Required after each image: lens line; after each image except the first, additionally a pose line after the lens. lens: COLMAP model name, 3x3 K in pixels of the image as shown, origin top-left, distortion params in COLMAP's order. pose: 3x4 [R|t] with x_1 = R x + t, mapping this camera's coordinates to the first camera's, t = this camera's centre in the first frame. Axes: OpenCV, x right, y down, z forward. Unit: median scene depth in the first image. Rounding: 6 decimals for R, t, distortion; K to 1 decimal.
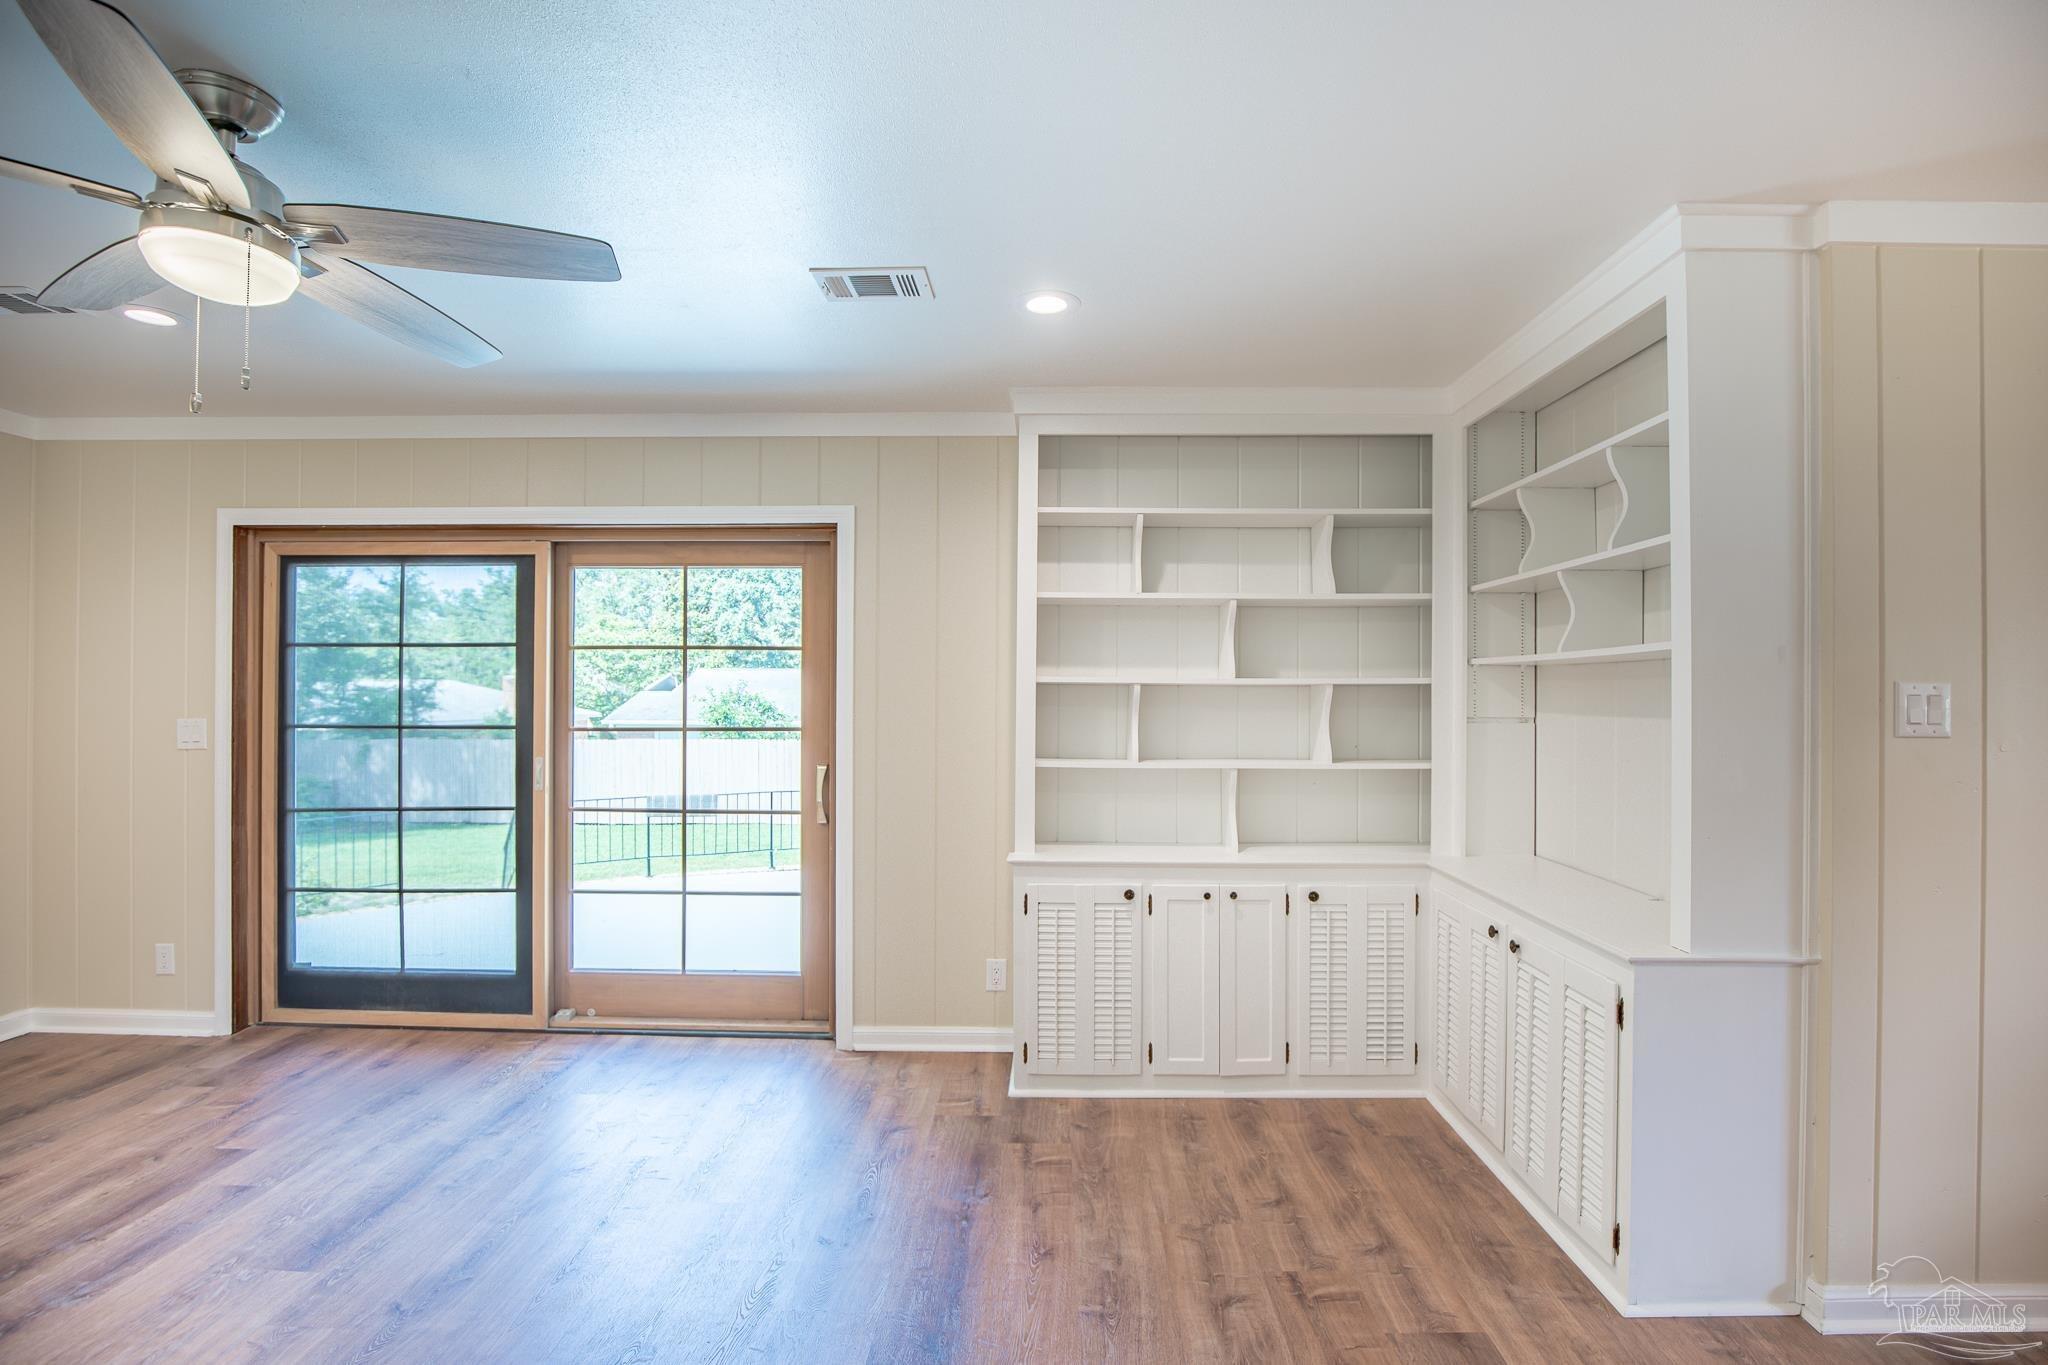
lens RADIAL K [[946.2, 0, 1045.3], [0, 946.2, 686.3], [0, 0, 1]] dist [-0.029215, 0.002506]
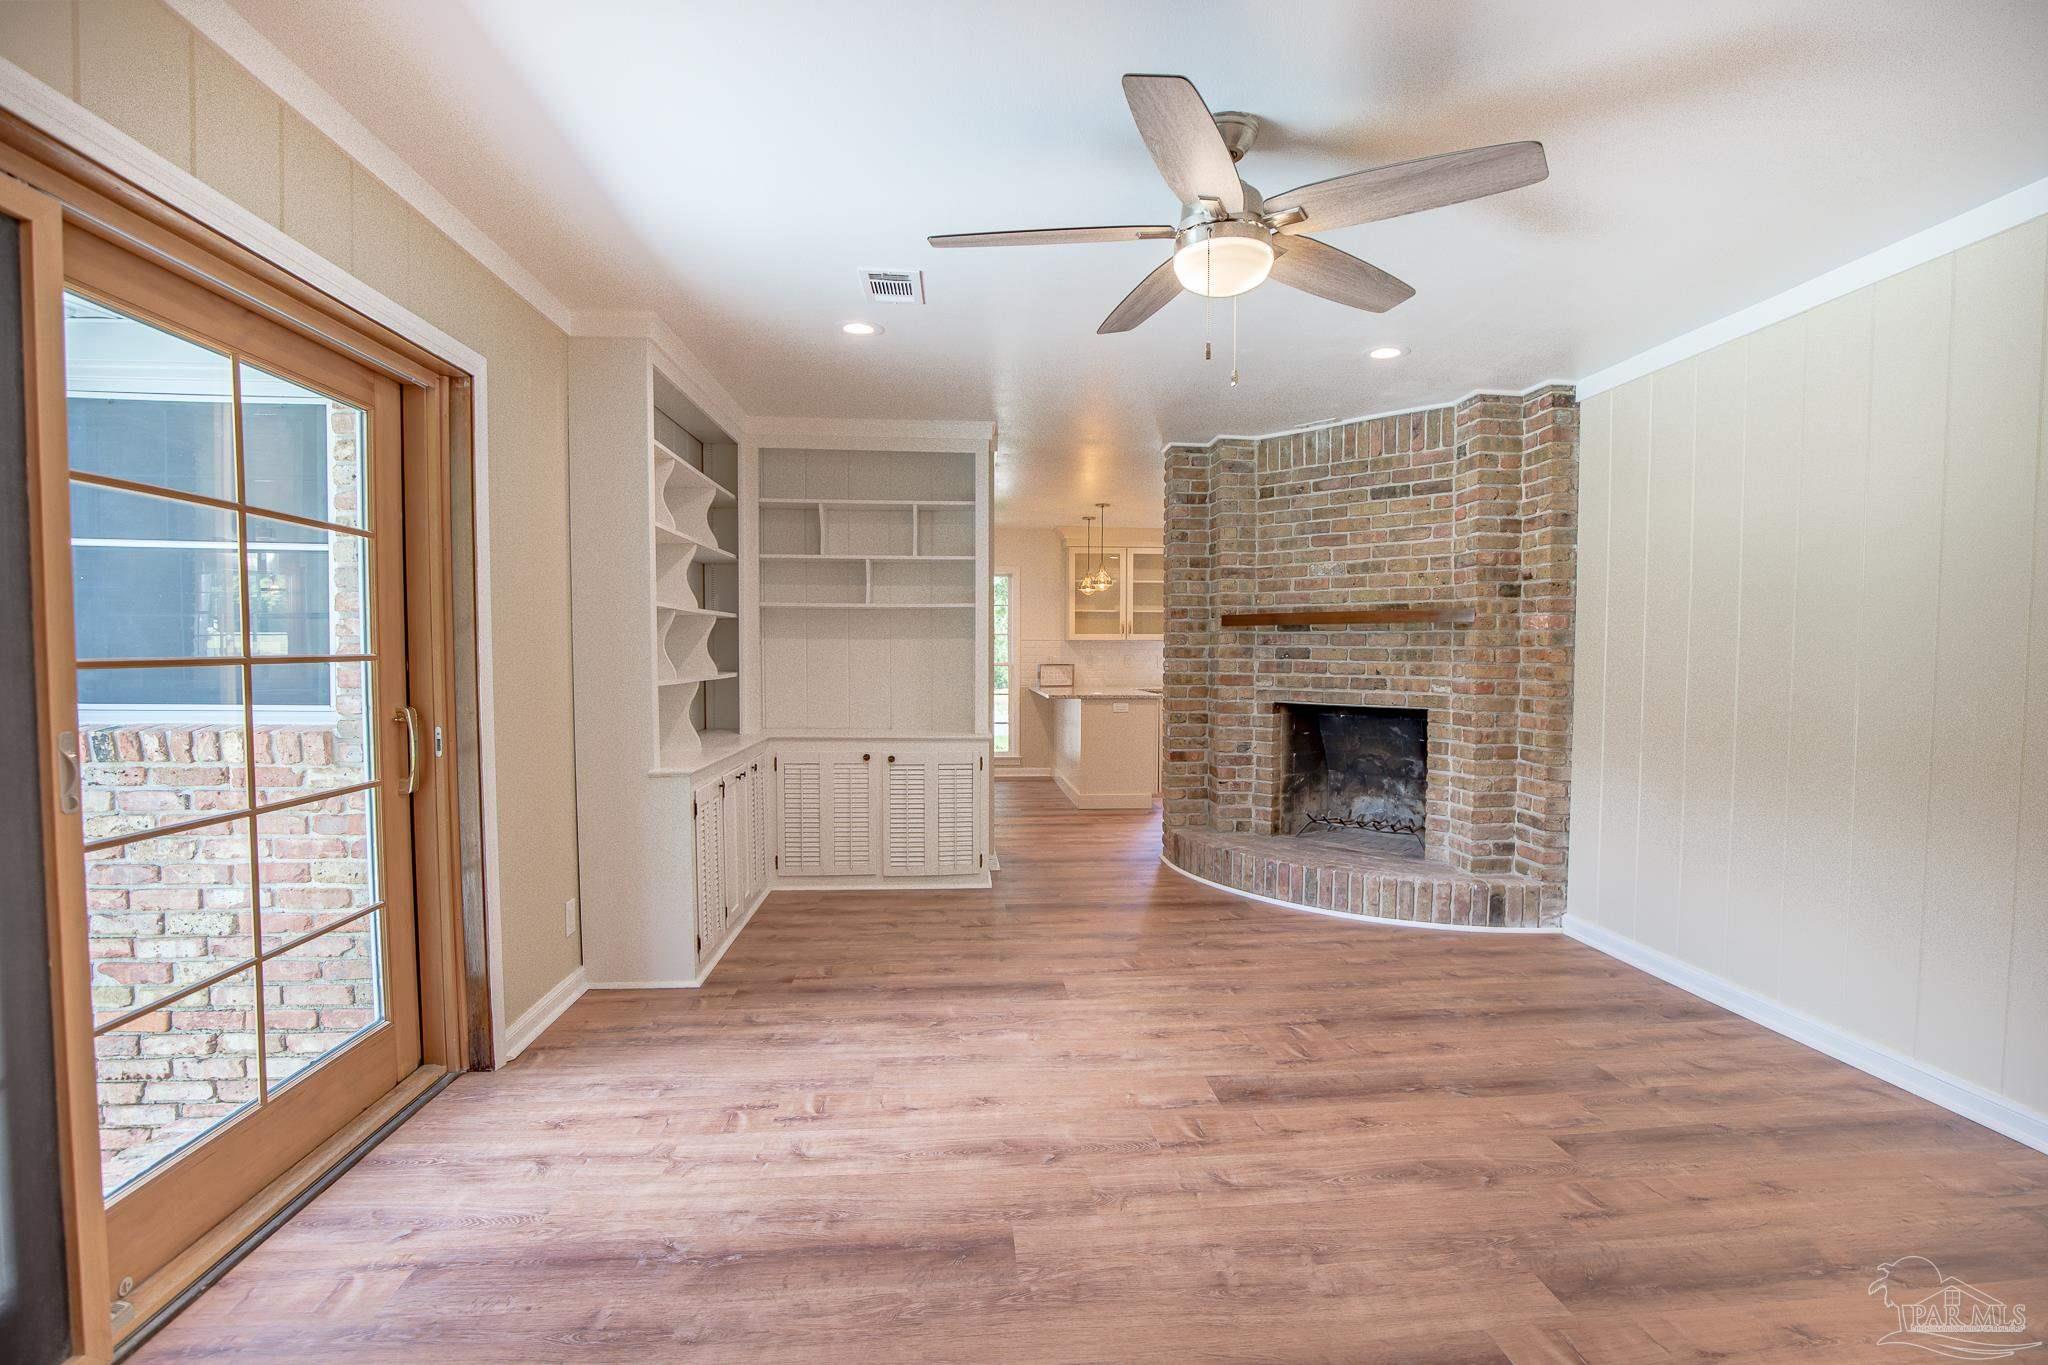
lens RADIAL K [[946.2, 0, 1045.3], [0, 946.2, 686.3], [0, 0, 1]] dist [-0.029215, 0.002506]
pose [[-0.101346, -0.042994, 0.993922, -1.088451], [-0.010944, 0.999053, 0.042100, 0.036506], [-0.994791, -0.006611, -0.101720, 0.679968]]
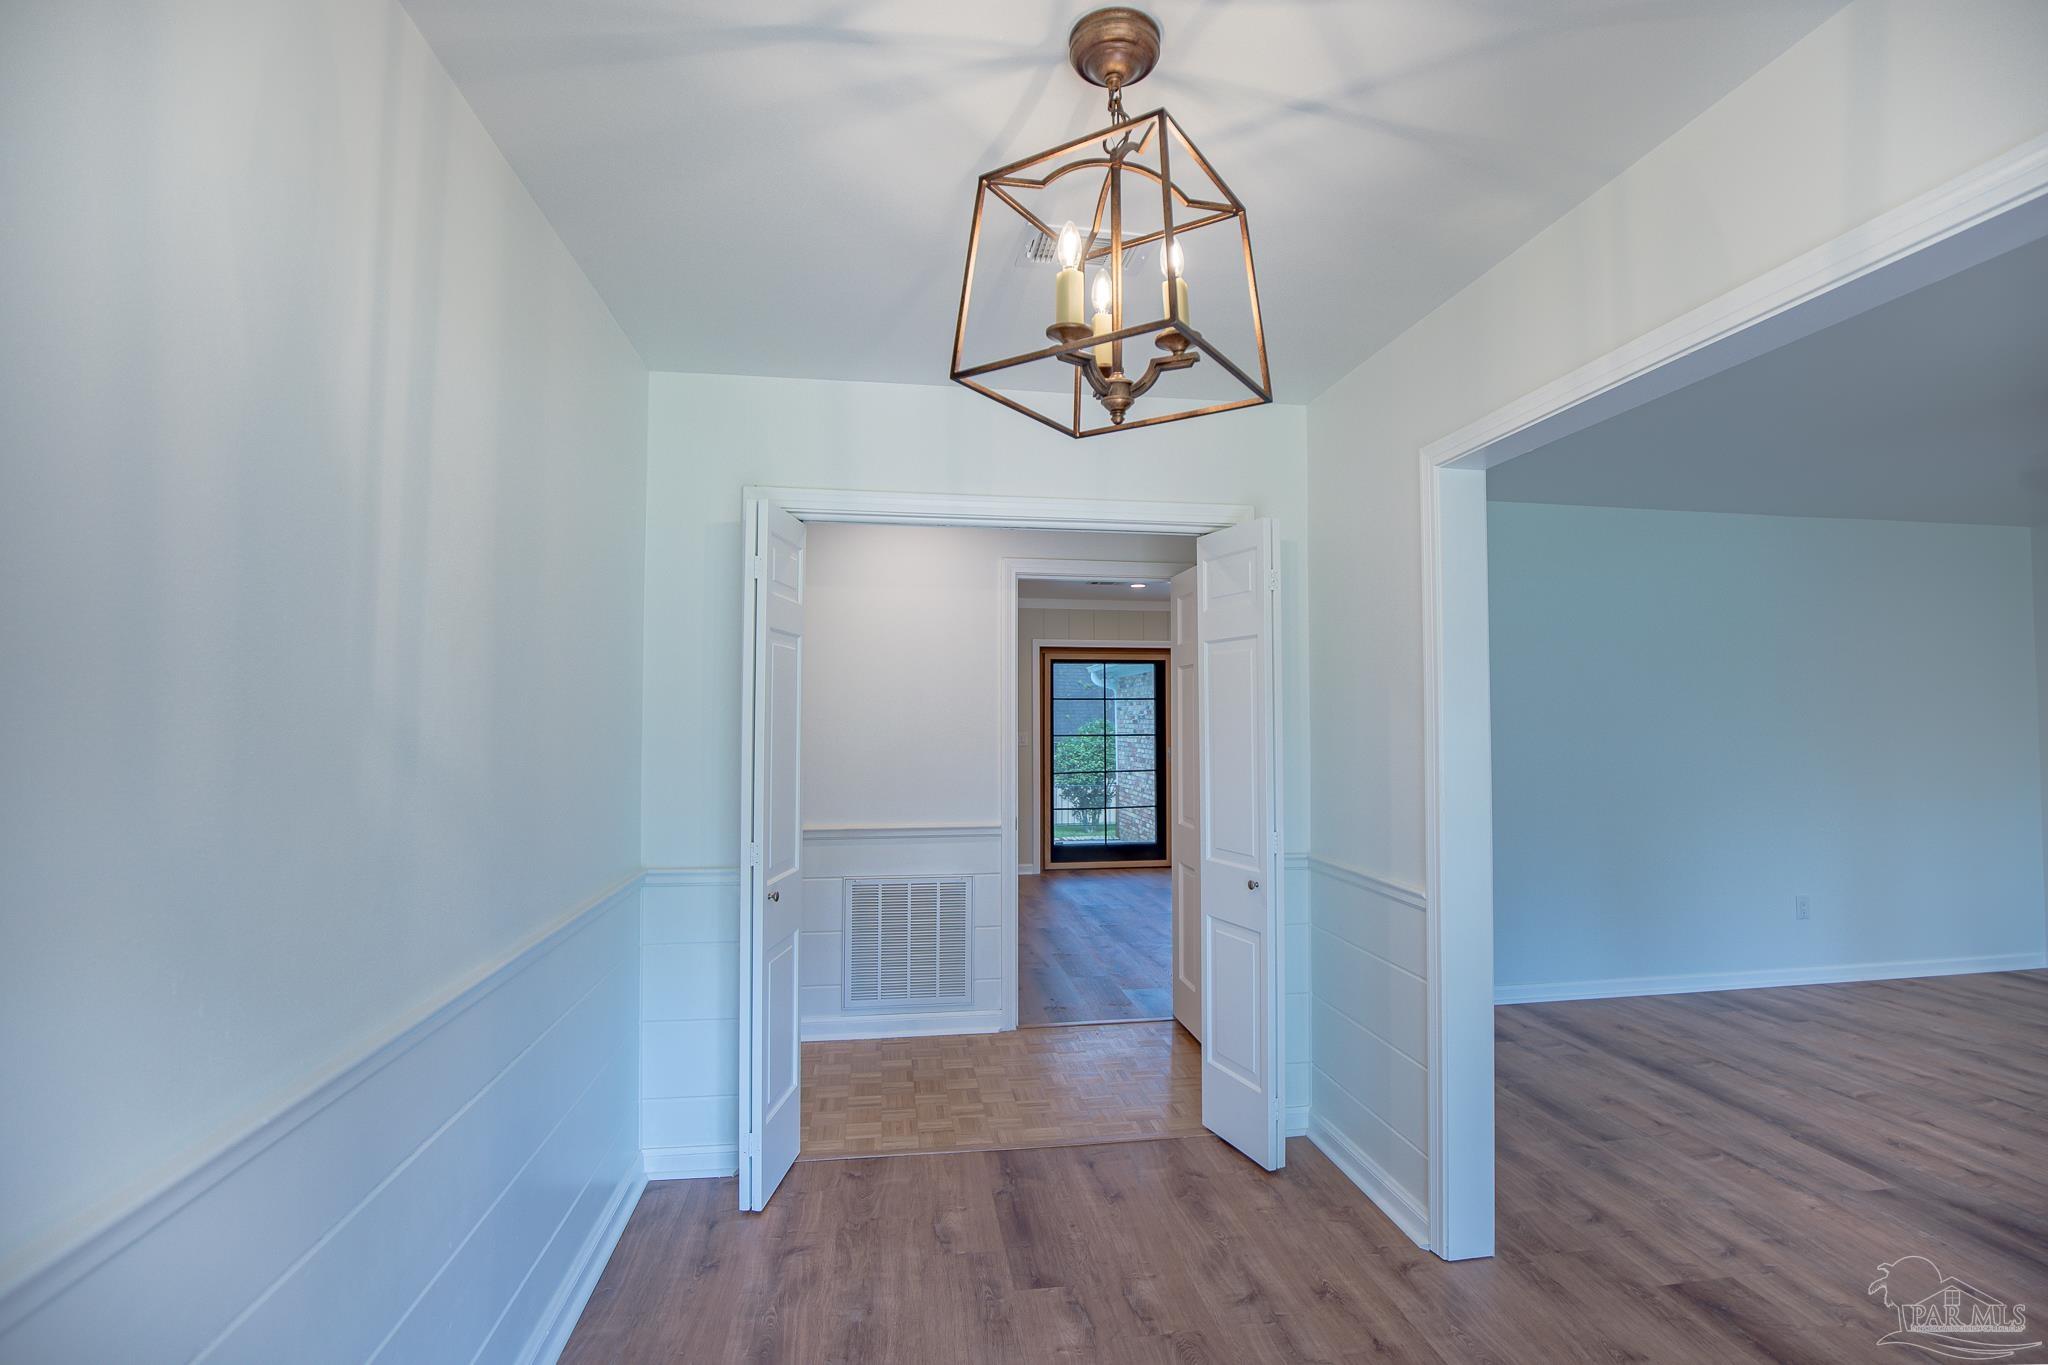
lens RADIAL K [[1043.6, 0, 1023.9], [0, 1043.6, 678.2], [0, 0, 1]] dist [-0.031606, 0.002670]
pose [[0.988863, 0.000904, 0.148826, -1.409064], [0.003883, 0.999484, -0.031874, -0.017749], [-0.148778, 0.032097, 0.988350, -1.644830]]
